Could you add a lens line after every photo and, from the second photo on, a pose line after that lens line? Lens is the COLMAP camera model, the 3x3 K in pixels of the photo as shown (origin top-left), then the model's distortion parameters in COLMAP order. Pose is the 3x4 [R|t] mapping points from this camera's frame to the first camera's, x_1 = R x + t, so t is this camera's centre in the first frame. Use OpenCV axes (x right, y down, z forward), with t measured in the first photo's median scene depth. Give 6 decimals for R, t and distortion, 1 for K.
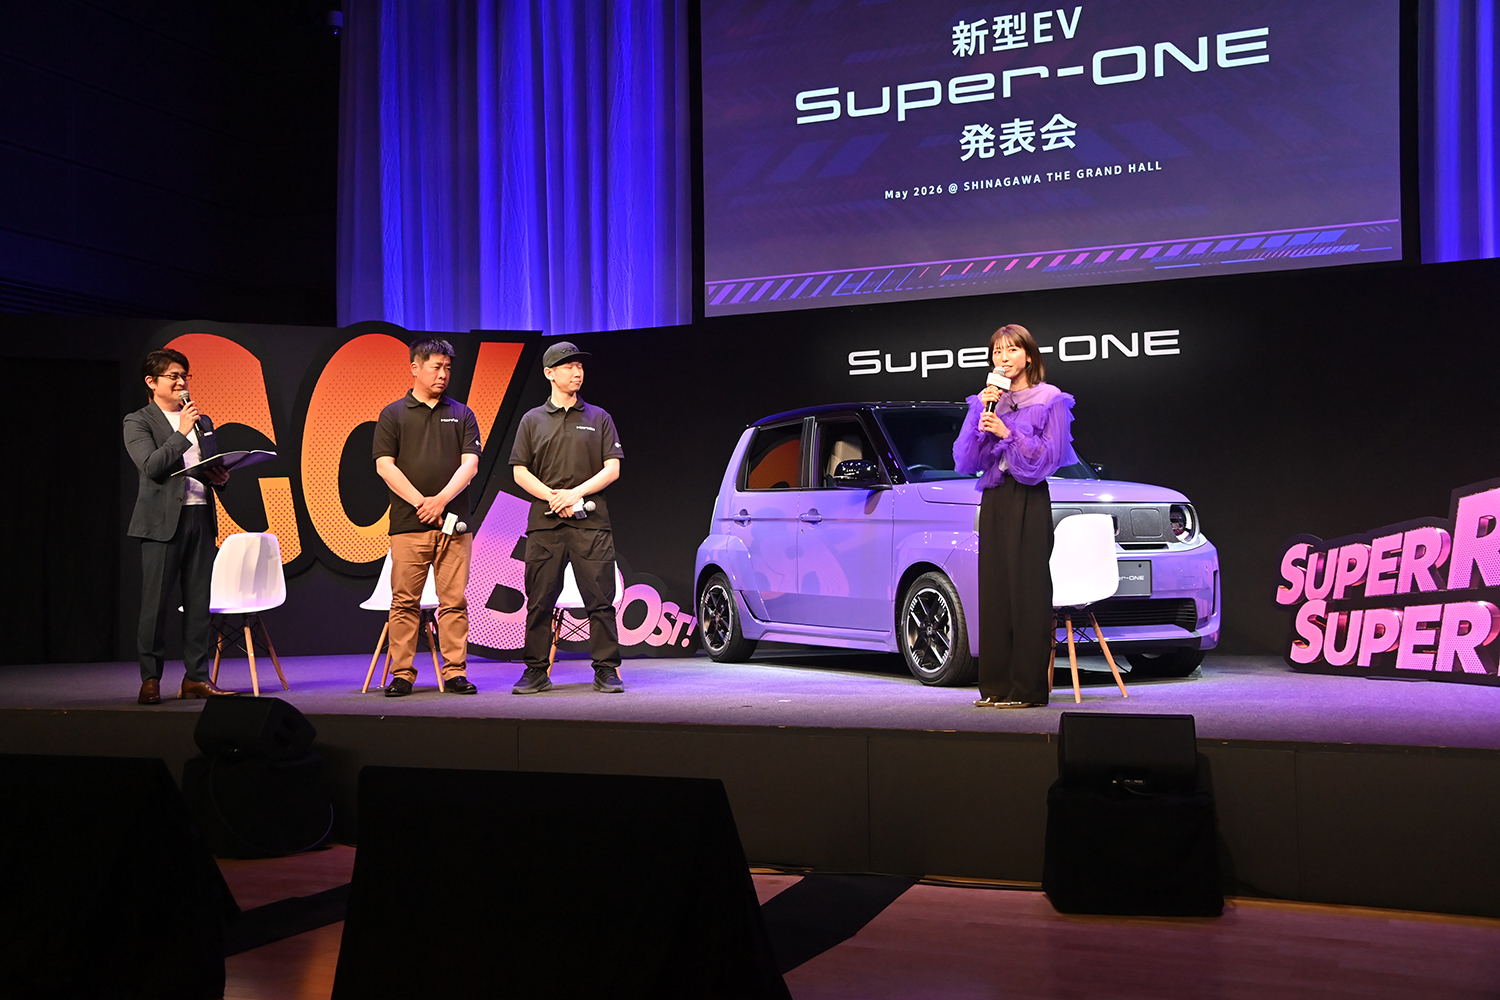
lens RADIAL K [[1721.3, 0, 727.6], [0, 1721.3, 495.6], [0, 0, 1]] dist [0.075052, 0.091684]
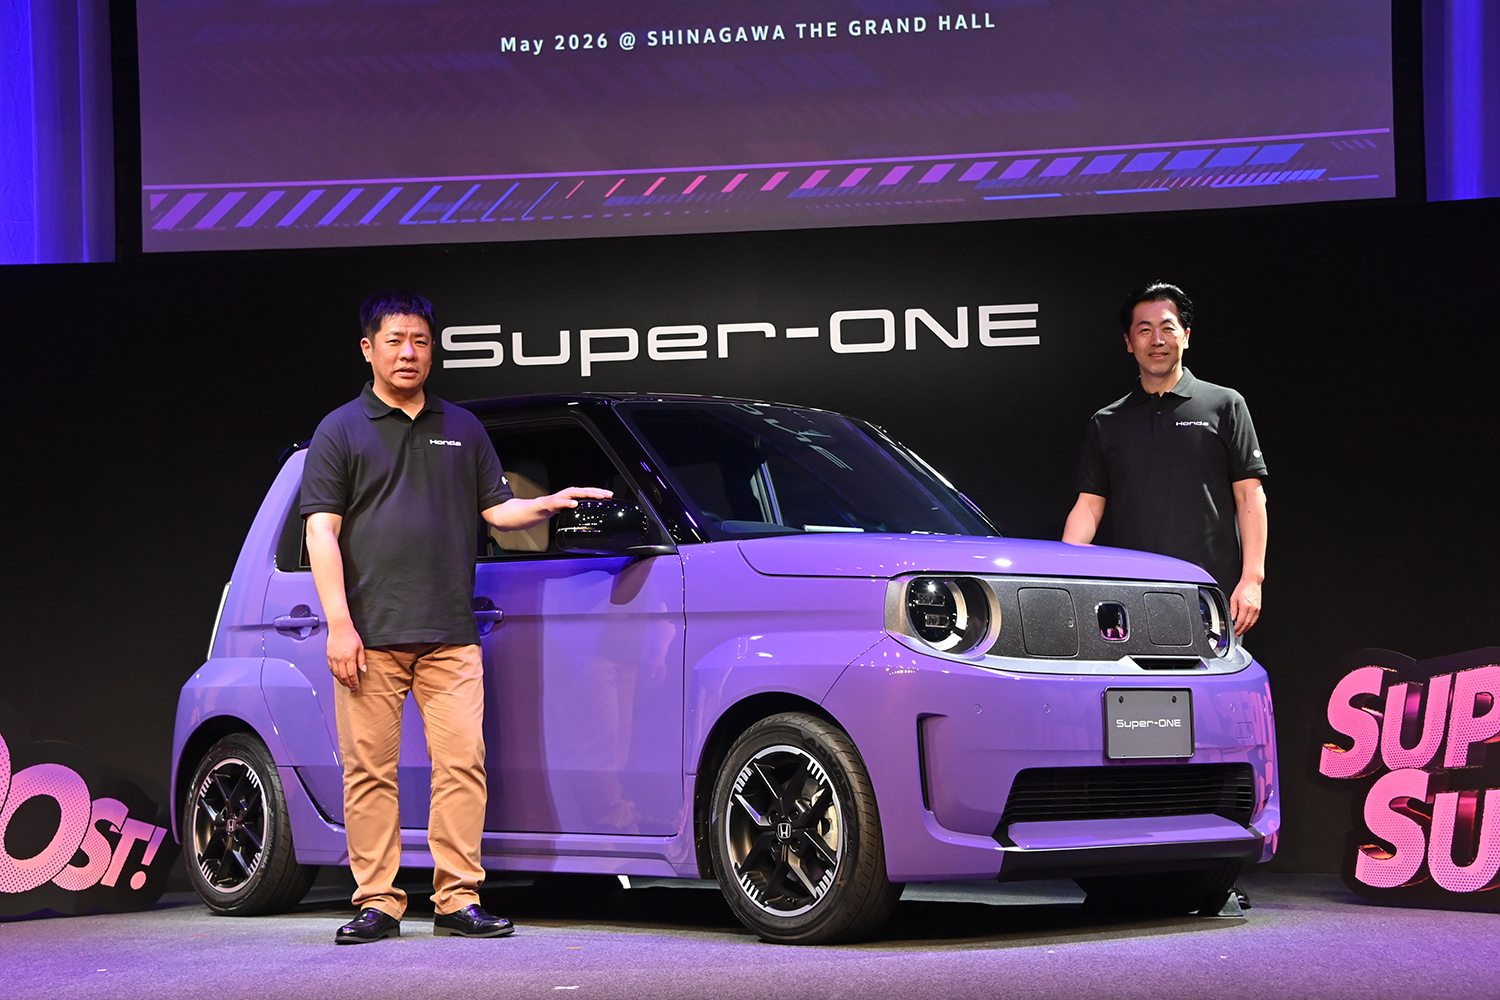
lens RADIAL K [[2598.1, 0, 739.3], [0, 2598.1, 498.5], [0, 0, 1]] dist [0.382970, 0.437592]
pose [[0.952636, 0.020713, 0.303405, -0.095396], [-0.003275, 0.998319, -0.057870, 0.019348], [-0.304094, 0.054136, 0.951103, 0.205775]]
